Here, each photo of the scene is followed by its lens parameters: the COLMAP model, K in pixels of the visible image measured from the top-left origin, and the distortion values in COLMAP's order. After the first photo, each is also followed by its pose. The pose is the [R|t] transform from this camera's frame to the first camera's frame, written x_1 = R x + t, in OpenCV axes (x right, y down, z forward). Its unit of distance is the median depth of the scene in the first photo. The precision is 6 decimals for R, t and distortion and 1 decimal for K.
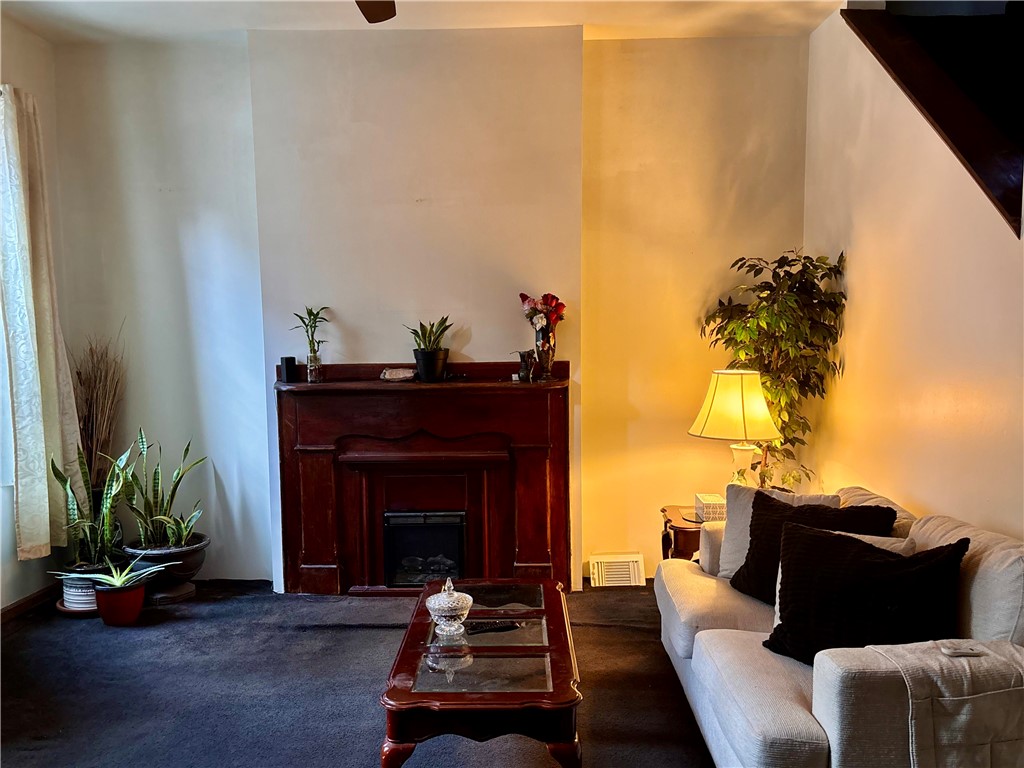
lens RADIAL K [[774.9, 0, 513.5], [0, 774.9, 392.6], [0, 0, 1]] dist [0.015708, 0.006075]
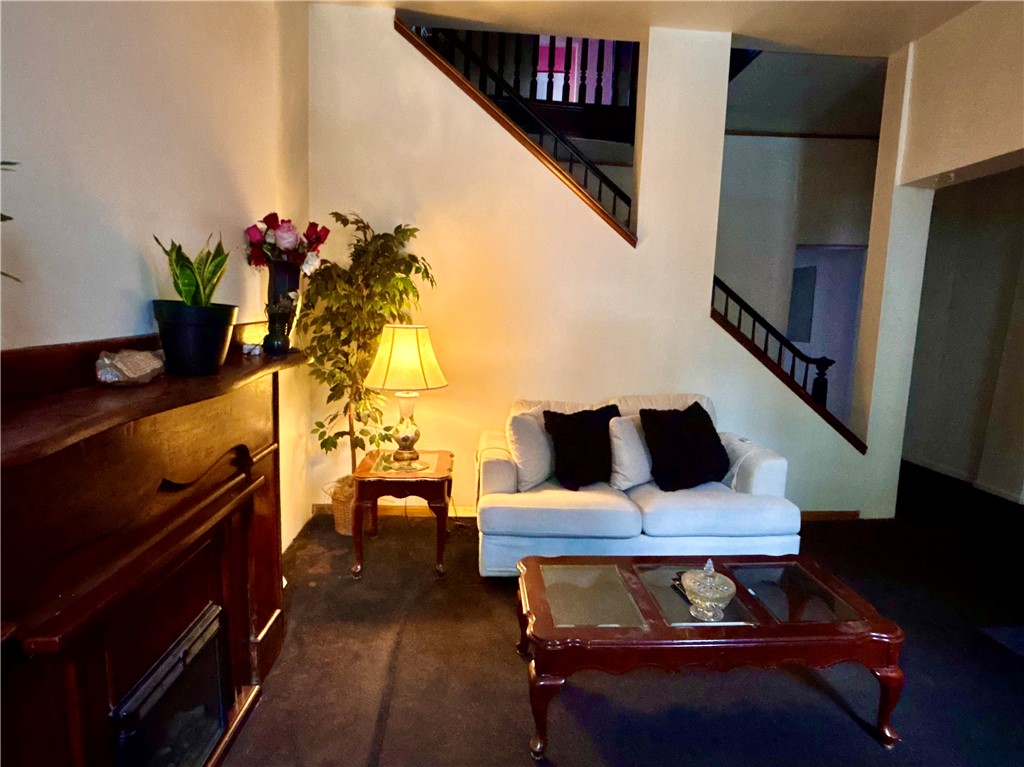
lens RADIAL K [[548.4, 0, 514.0], [0, 548.4, 383.2], [0, 0, 1]] dist [-0.003687, -0.000250]
pose [[-0.094563, -0.136998, 0.986047, -0.447840], [0.047337, 0.988747, 0.141912, -0.045725], [-0.994393, 0.060096, -0.087014, 0.830435]]
